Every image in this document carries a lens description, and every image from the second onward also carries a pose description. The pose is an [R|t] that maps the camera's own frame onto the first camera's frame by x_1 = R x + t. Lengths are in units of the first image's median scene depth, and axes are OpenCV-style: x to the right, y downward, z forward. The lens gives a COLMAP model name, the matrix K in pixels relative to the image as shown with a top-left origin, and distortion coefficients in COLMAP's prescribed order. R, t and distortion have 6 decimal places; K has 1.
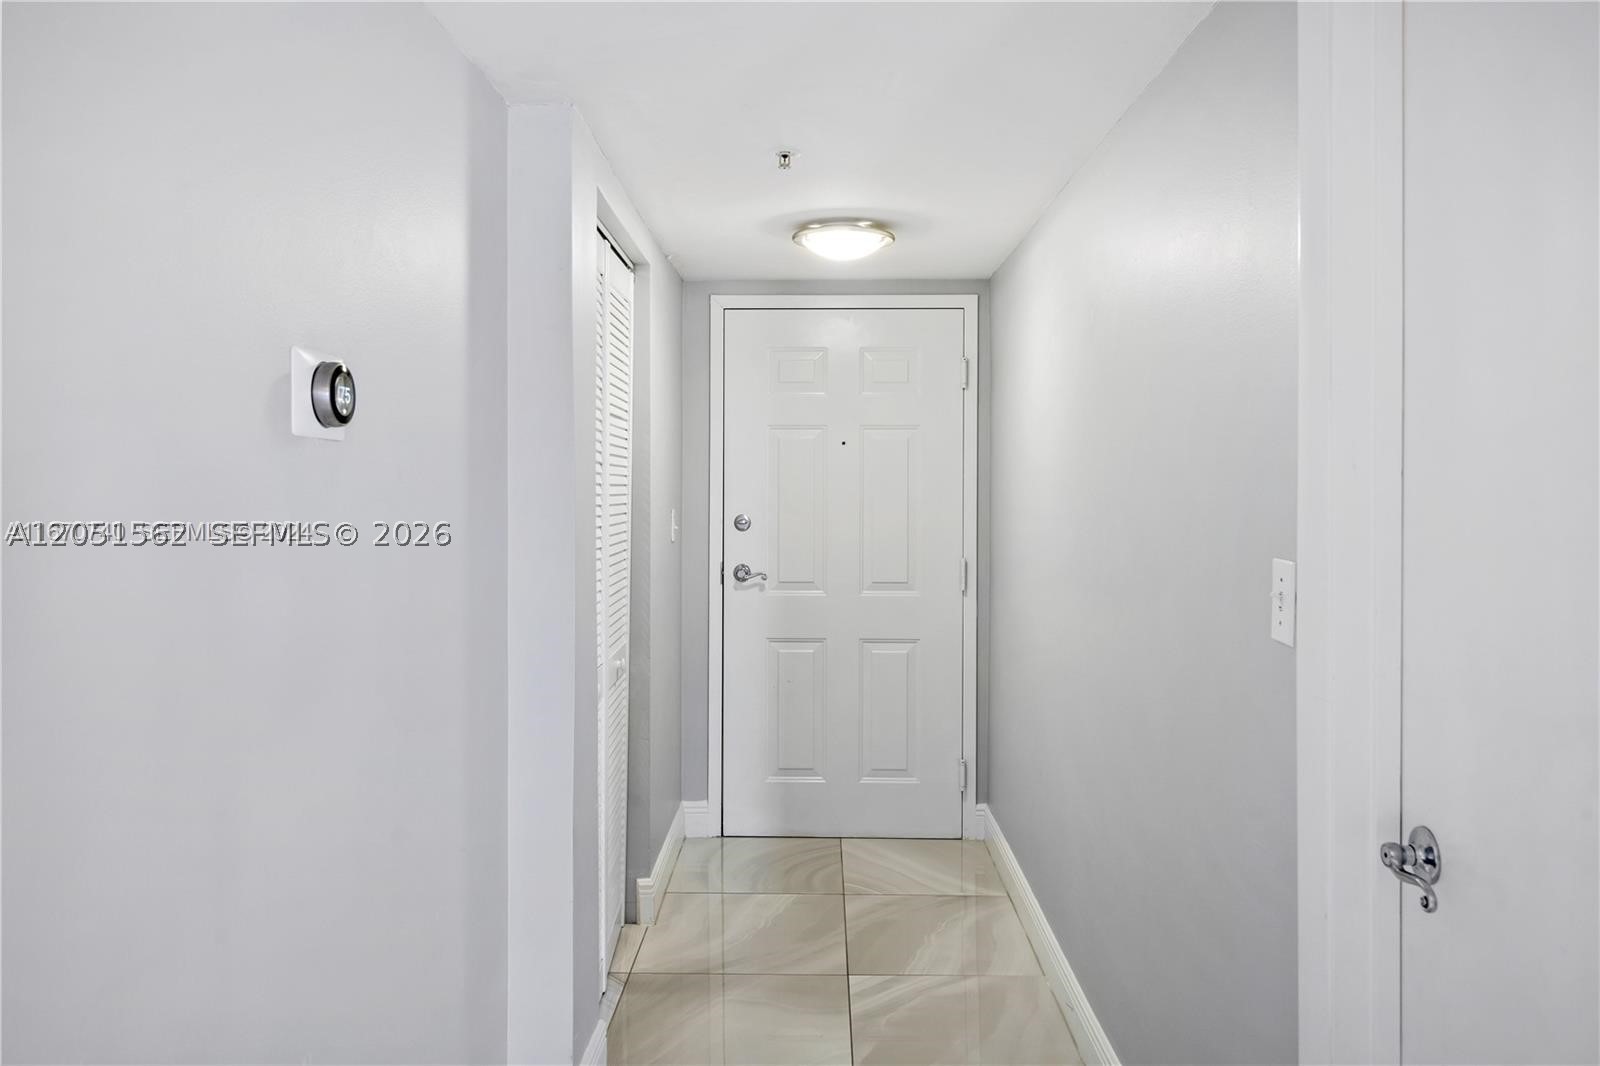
lens RADIAL K [[1171.3, 0, 801.5], [0, 1171.3, 525.5], [0, 0, 1]] dist [-0.004304, 0.000353]
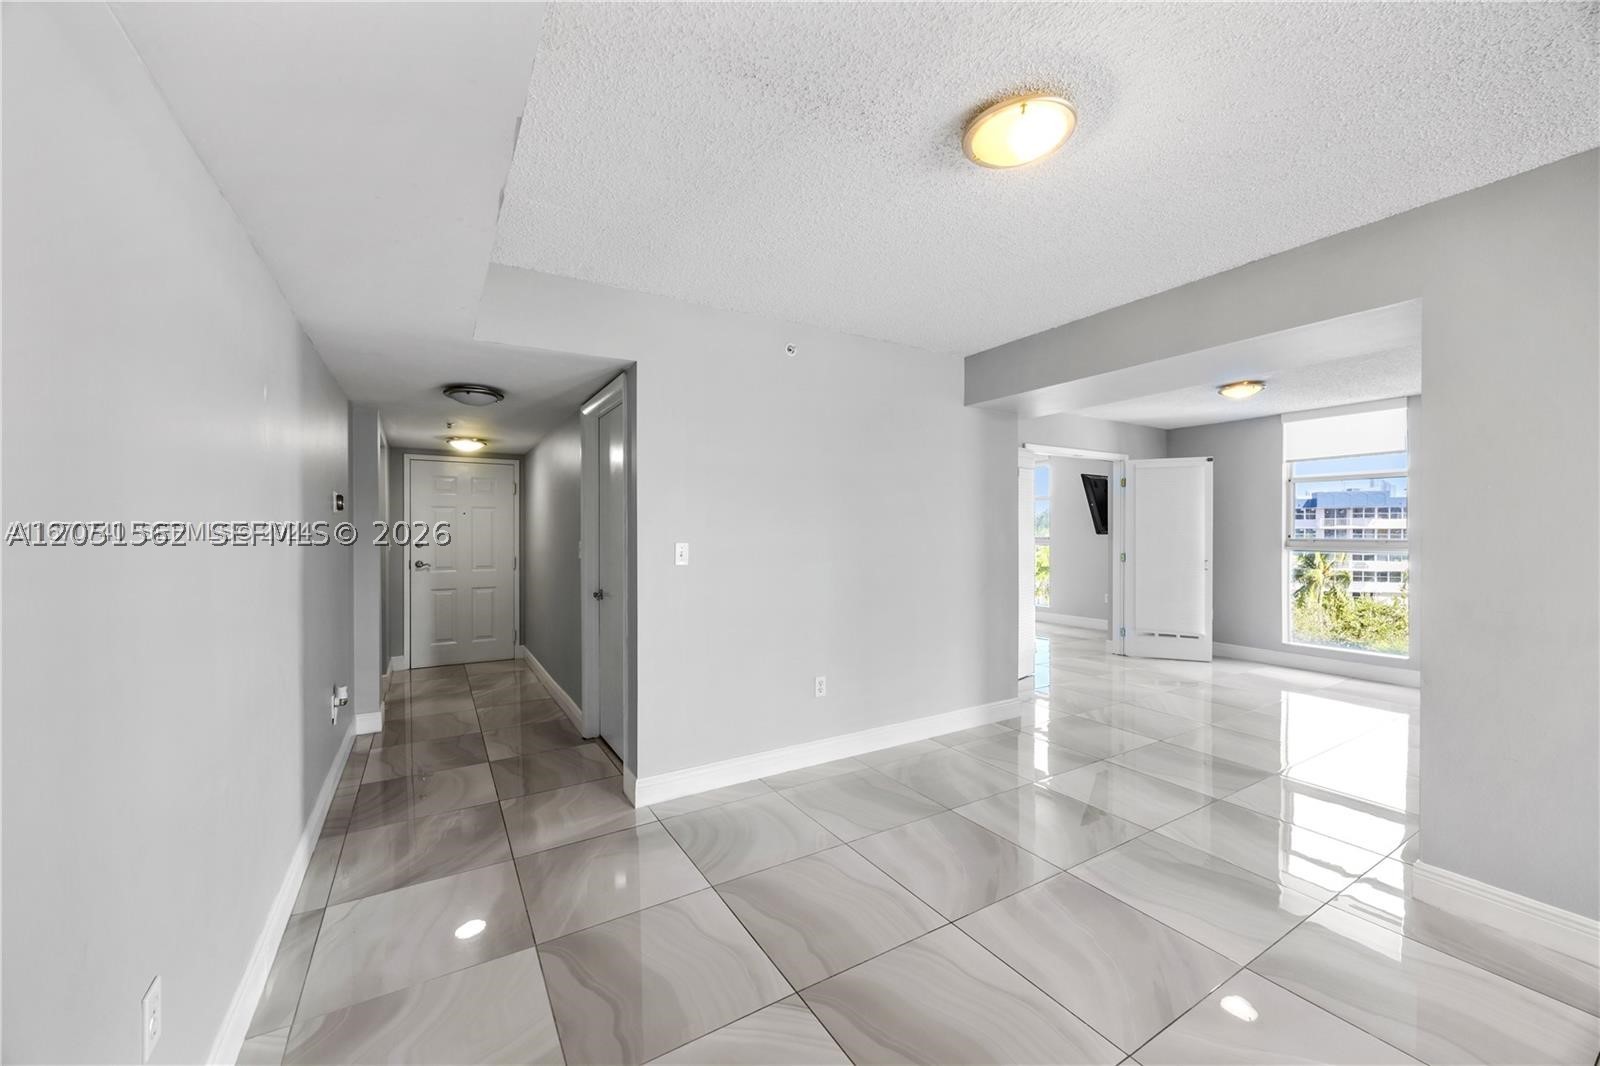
lens RADIAL K [[614.8, 0, 801.4], [0, 614.8, 530.7], [0, 0, 1]] dist [-0.001701, -0.000092]
pose [[0.846367, -0.000448, 0.532600, -0.059585], [0.023141, 0.999086, -0.035933, 0.035543], [-0.532097, 0.042737, 0.845604, -0.578572]]
